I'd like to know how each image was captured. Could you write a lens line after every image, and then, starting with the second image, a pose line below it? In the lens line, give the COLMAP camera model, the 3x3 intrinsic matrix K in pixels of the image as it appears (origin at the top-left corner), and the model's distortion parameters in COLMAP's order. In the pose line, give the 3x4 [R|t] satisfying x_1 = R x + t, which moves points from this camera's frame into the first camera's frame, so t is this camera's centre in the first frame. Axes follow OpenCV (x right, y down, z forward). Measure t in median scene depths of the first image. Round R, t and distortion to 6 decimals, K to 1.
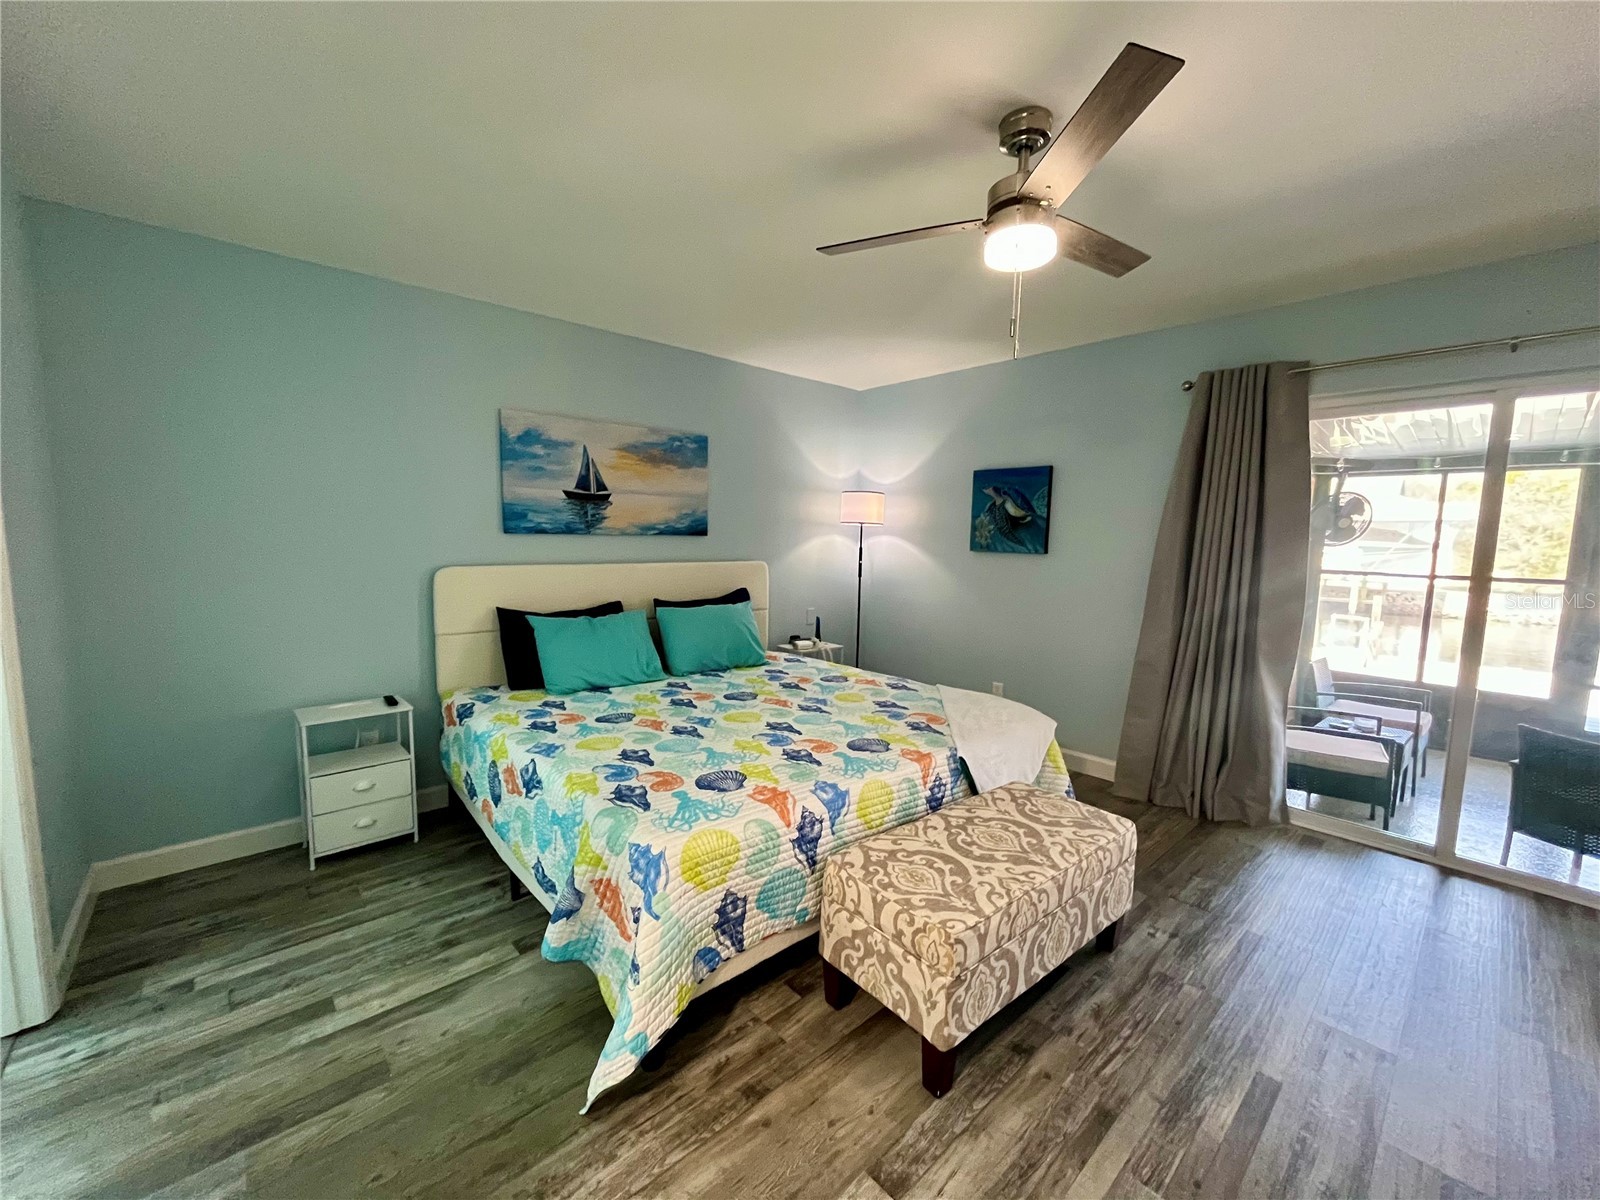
lens RADIAL K [[641.7, 0, 787.9], [0, 641.7, 600.7], [0, 0, 1]] dist [-0.004384, -0.000296]
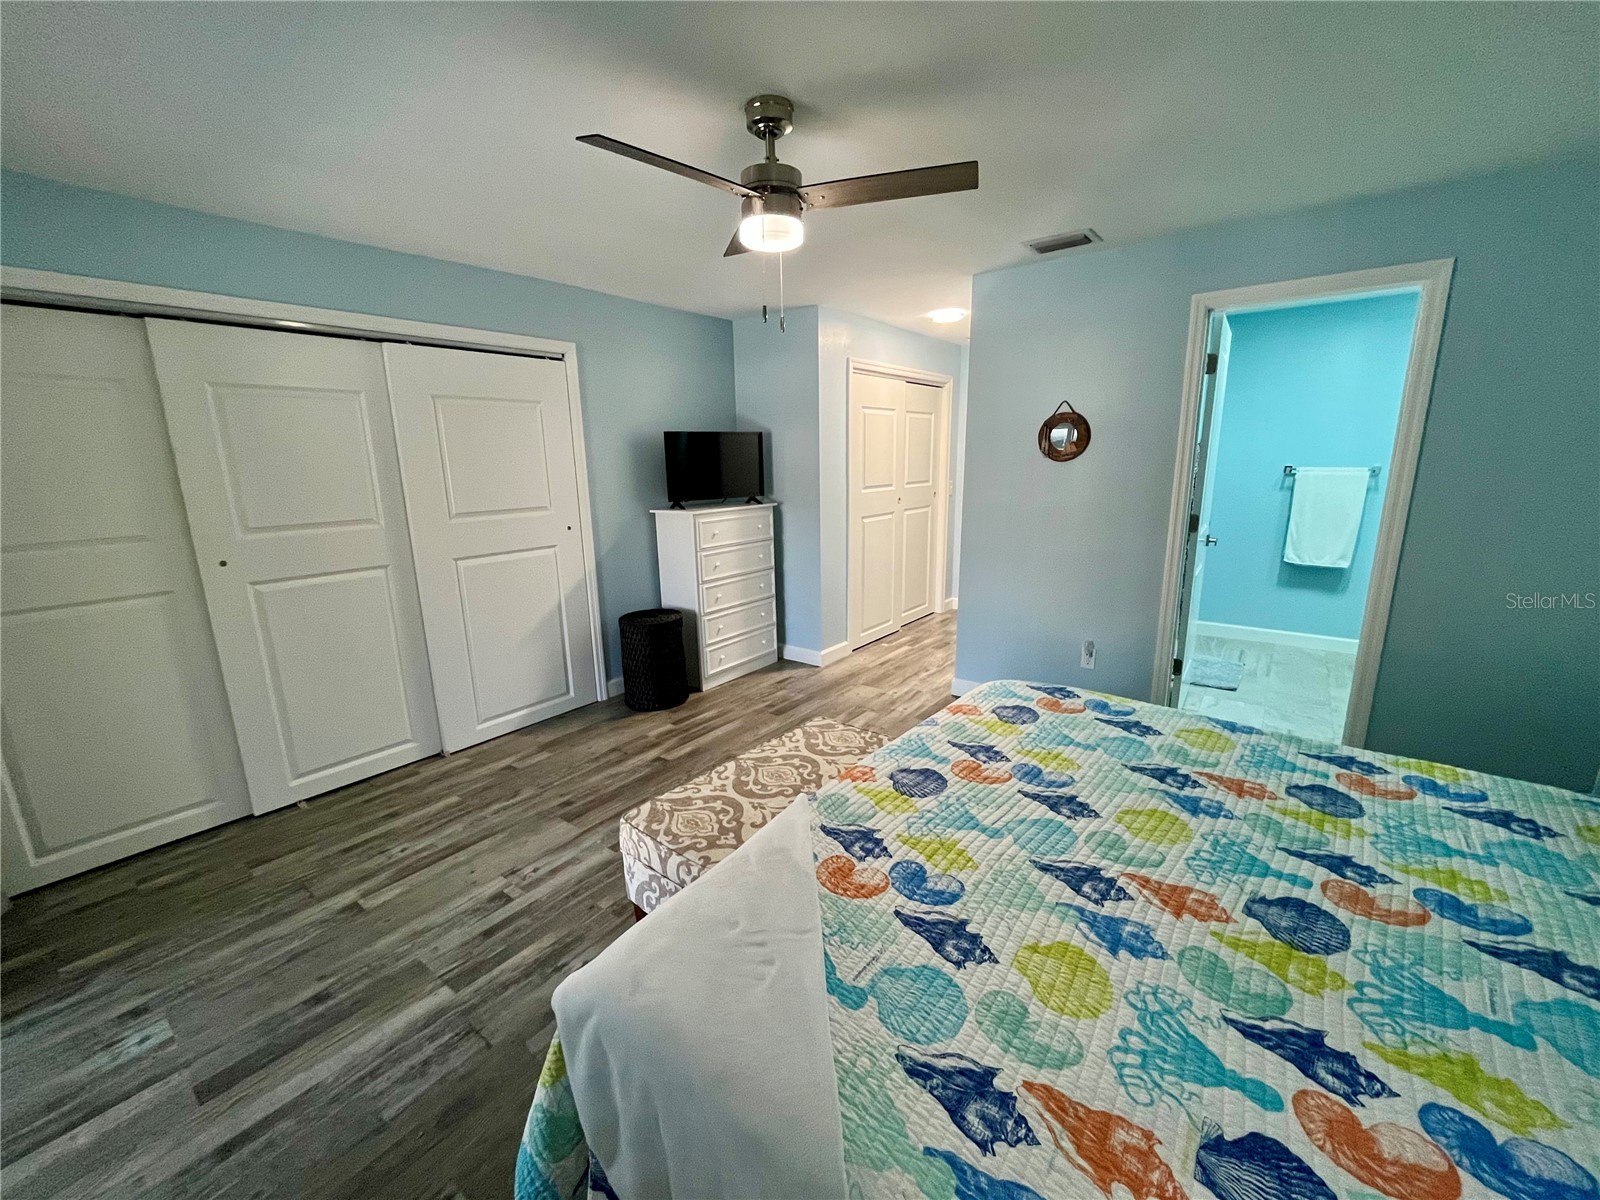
lens RADIAL K [[641.7, 0, 787.9], [0, 641.7, 600.7], [0, 0, 1]] dist [-0.004384, -0.000296]
pose [[-0.984511, 0.038782, -0.170978, 0.403148], [-0.018384, 0.947014, 0.320664, -0.223136], [0.174355, 0.318841, -0.931633, 1.617802]]
